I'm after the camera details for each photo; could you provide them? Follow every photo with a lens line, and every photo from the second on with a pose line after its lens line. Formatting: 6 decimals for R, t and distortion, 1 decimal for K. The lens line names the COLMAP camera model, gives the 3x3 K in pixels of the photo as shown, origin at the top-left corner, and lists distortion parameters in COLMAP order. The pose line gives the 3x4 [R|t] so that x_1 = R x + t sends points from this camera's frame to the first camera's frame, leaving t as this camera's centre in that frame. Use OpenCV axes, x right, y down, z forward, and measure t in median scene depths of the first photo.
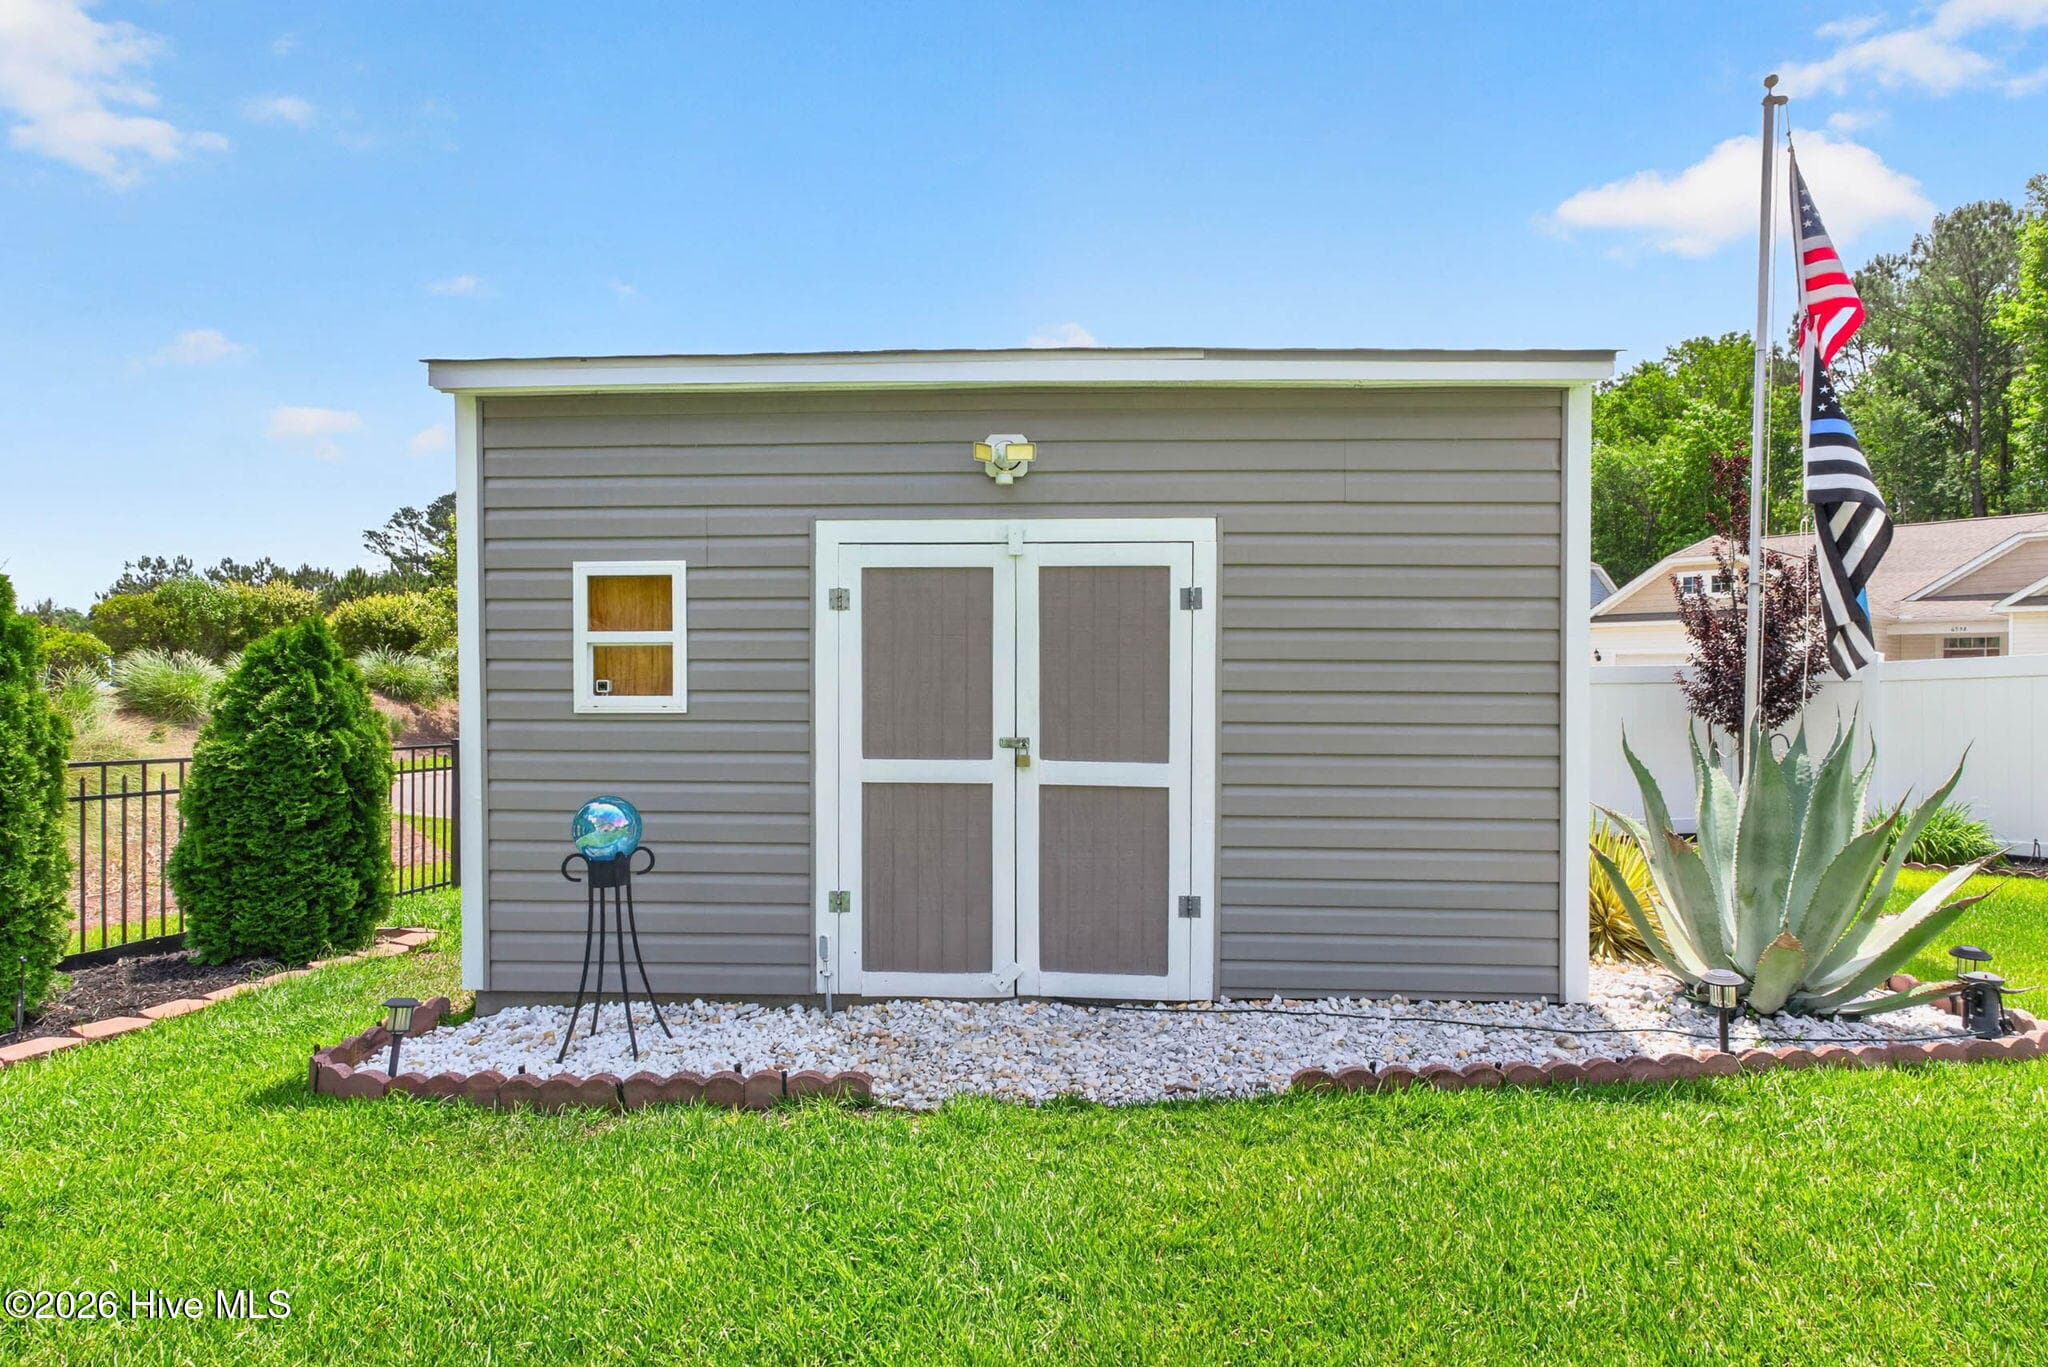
lens RADIAL K [[1088.9, 0, 1029.7], [0, 1088.9, 700.2], [0, 0, 1]] dist [0.002177, -0.000627]
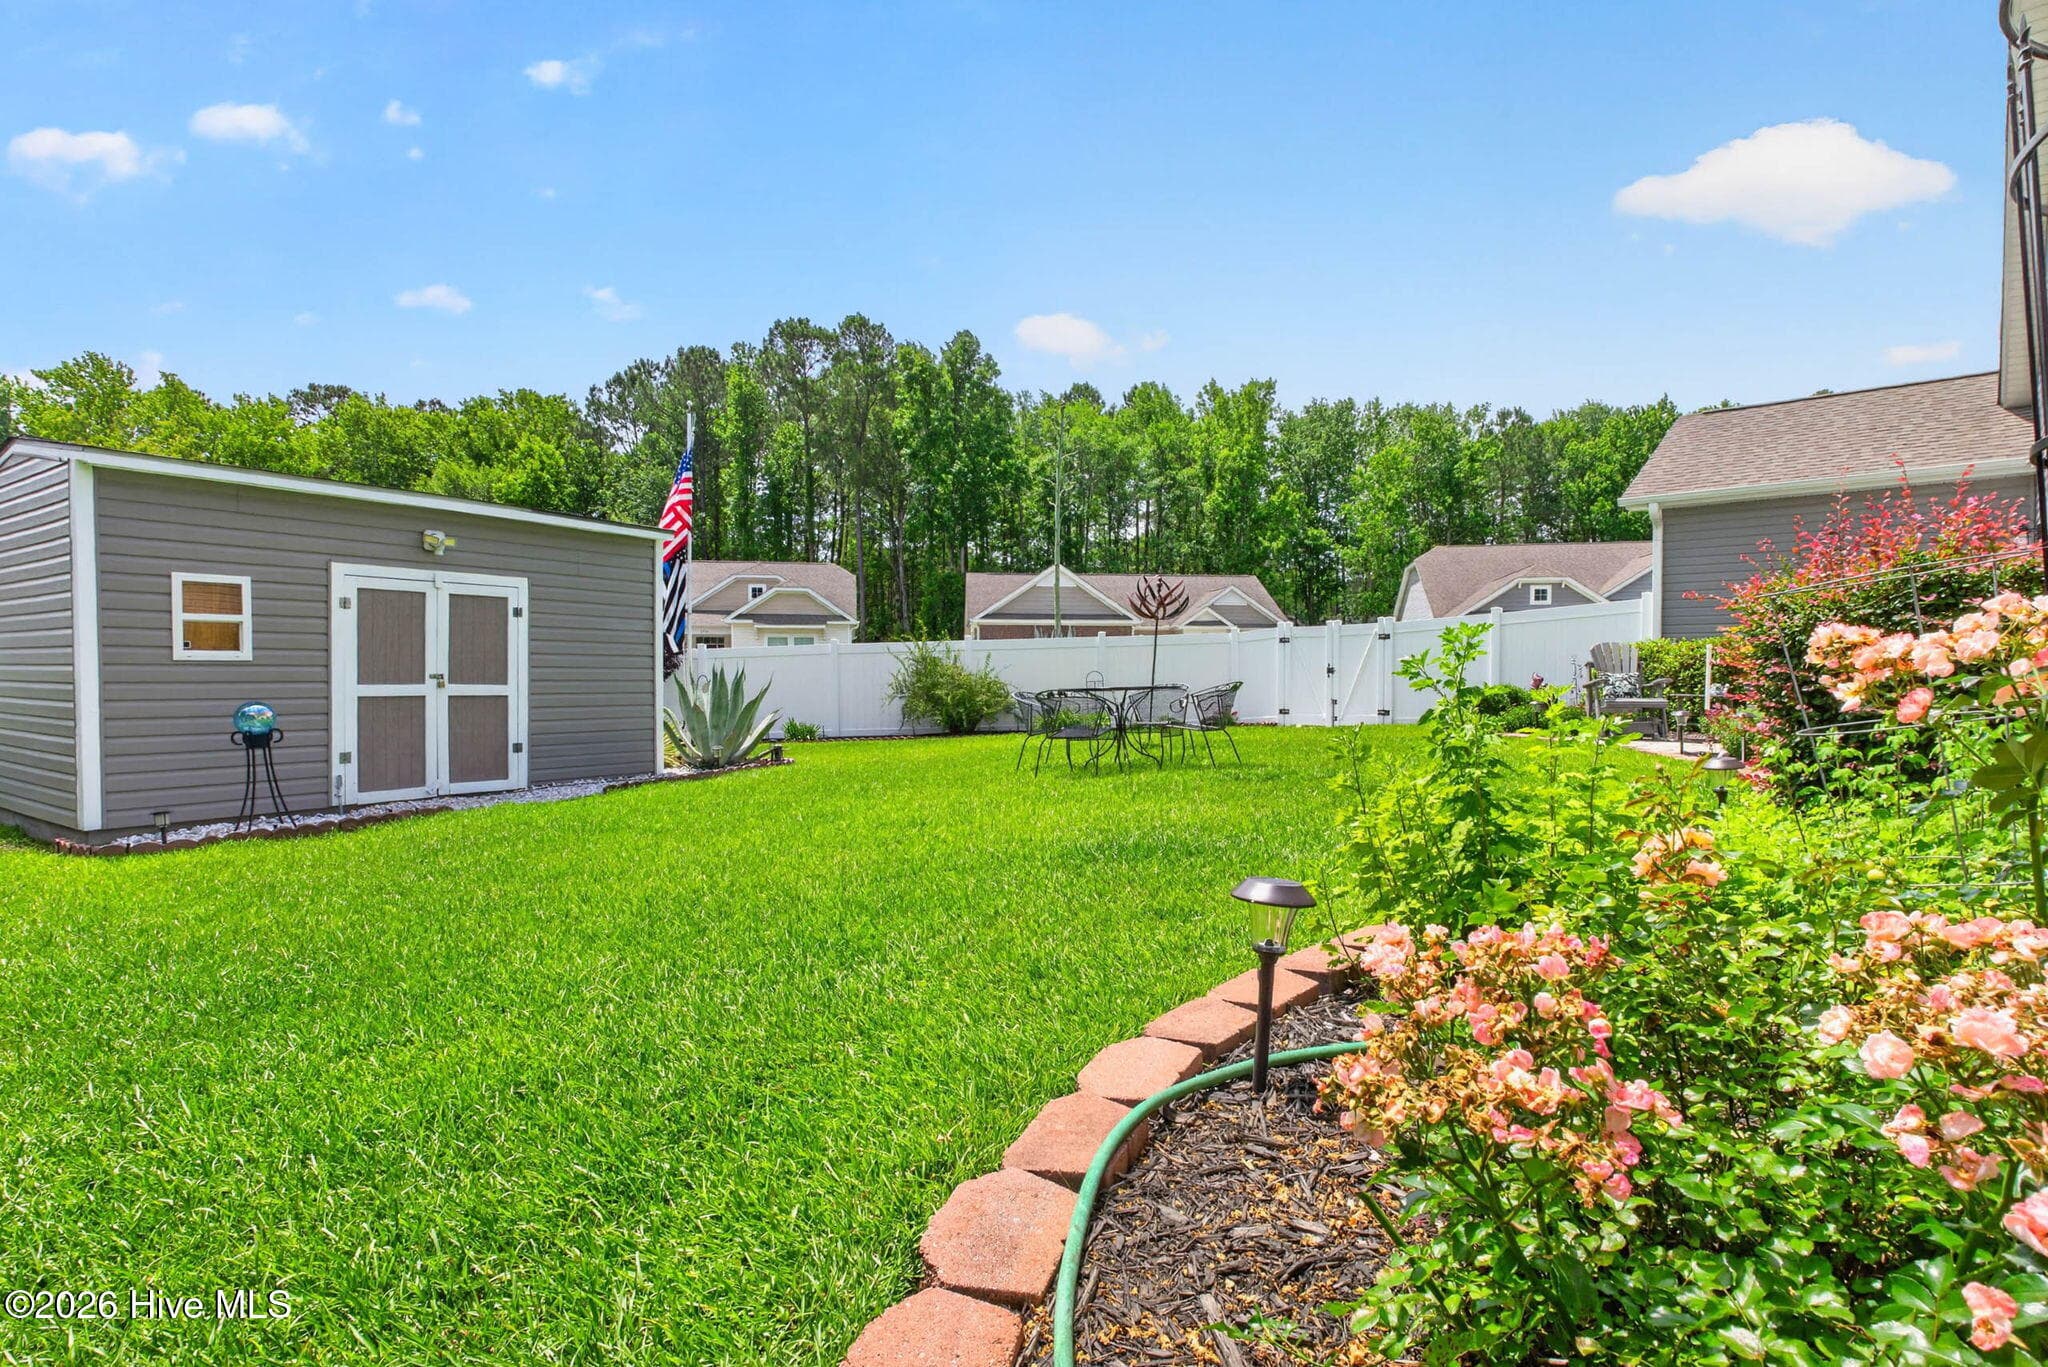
lens RADIAL K [[1088.9, 0, 1024.4], [0, 1088.9, 688.2], [0, 0, 1]] dist [0.002177, -0.000627]
pose [[0.523321, -0.011427, 0.852059, -1.207012], [0.011498, 0.999914, 0.006348, 0.061737], [-0.852058, 0.006475, 0.523407, -1.067250]]
